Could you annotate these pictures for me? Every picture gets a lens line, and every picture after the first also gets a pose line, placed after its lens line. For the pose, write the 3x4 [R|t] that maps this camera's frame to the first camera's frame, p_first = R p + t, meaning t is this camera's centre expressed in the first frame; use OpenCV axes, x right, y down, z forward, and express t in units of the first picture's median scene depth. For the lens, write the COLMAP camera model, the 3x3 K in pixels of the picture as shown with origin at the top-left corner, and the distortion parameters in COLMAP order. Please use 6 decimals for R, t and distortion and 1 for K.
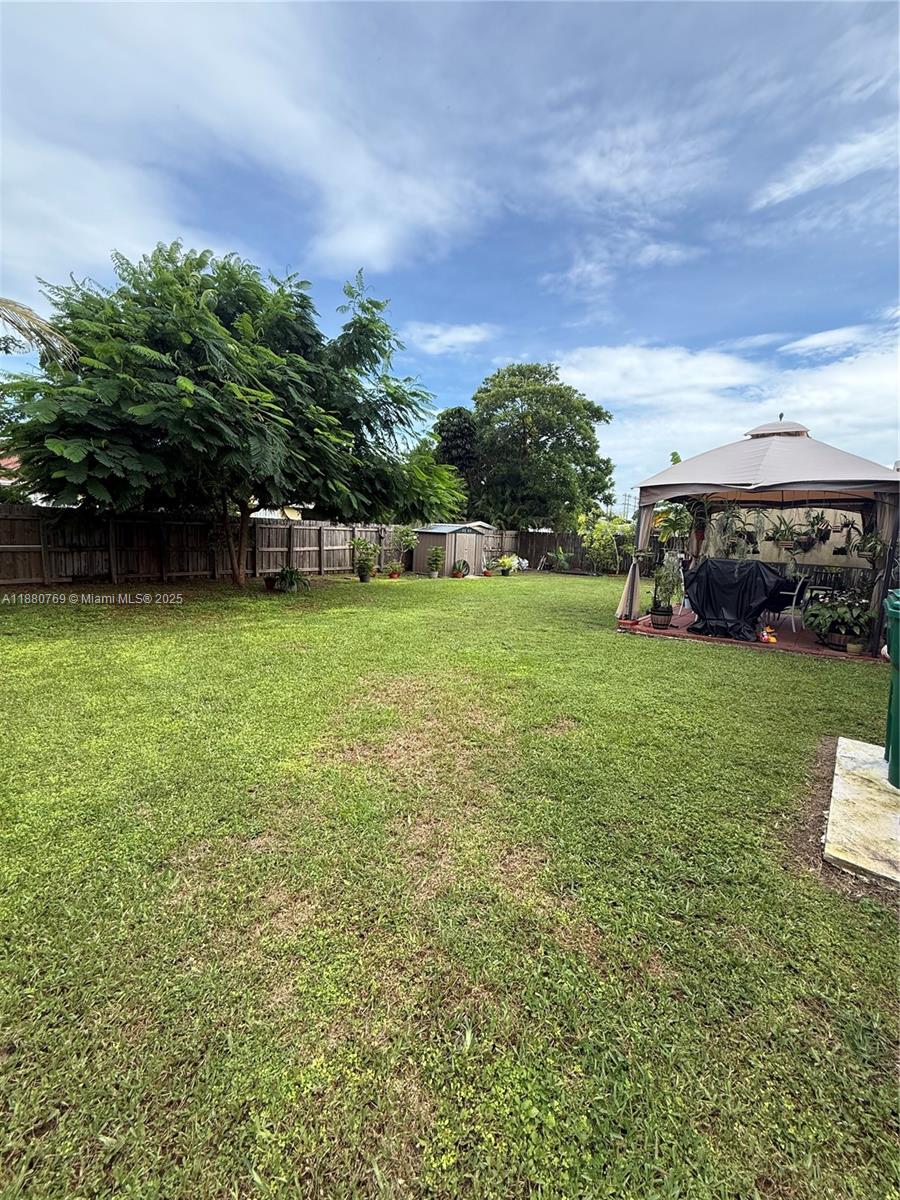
lens RADIAL K [[476.9, 0, 450.0], [0, 476.9, 600.0], [0, 0, 1]] dist [0.002884, -0.000509]
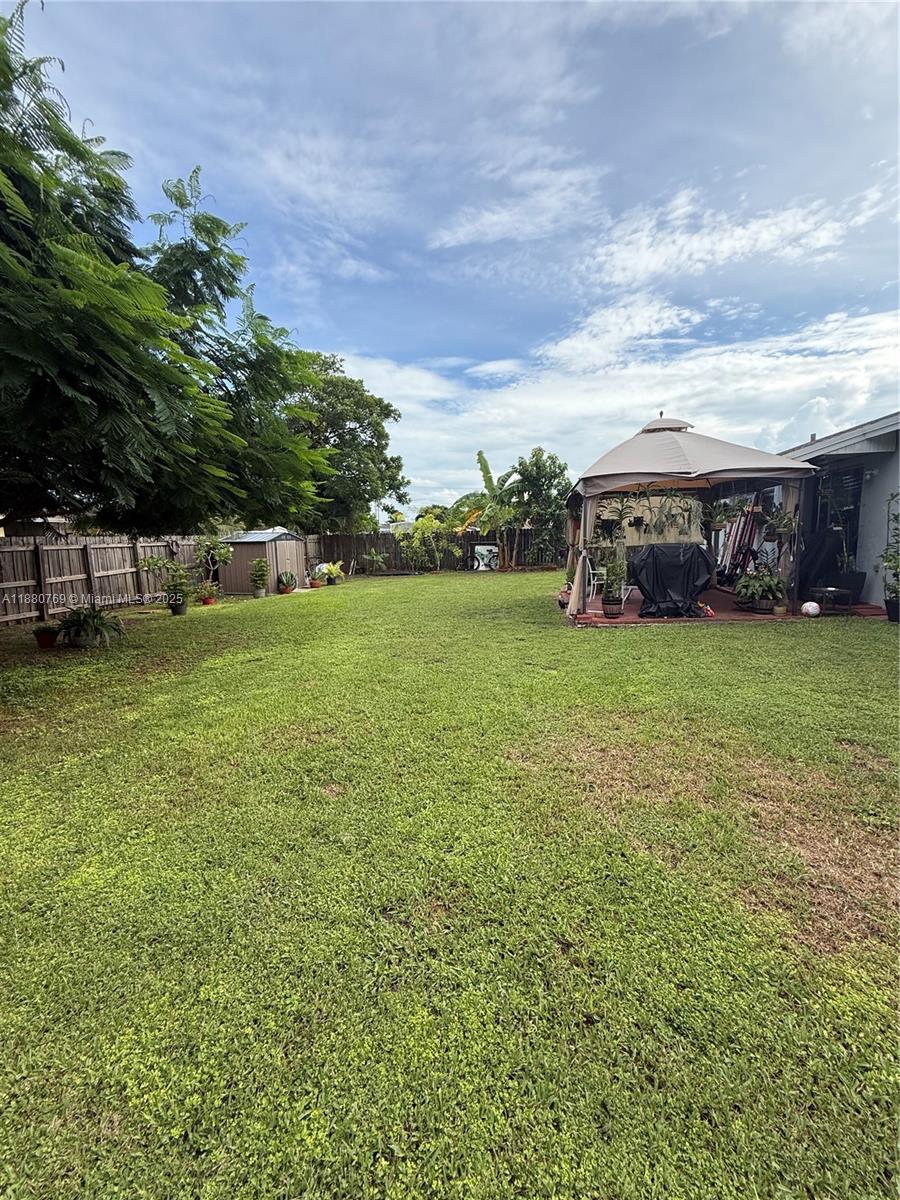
lens RADIAL K [[476.9, 0, 450.0], [0, 476.9, 600.0], [0, 0, 1]] dist [0.002884, -0.000509]
pose [[0.863073, -0.129437, 0.488212, -0.149834], [0.131344, 0.990867, 0.030510, -0.023225], [-0.487702, 0.037791, 0.872192, 0.126363]]
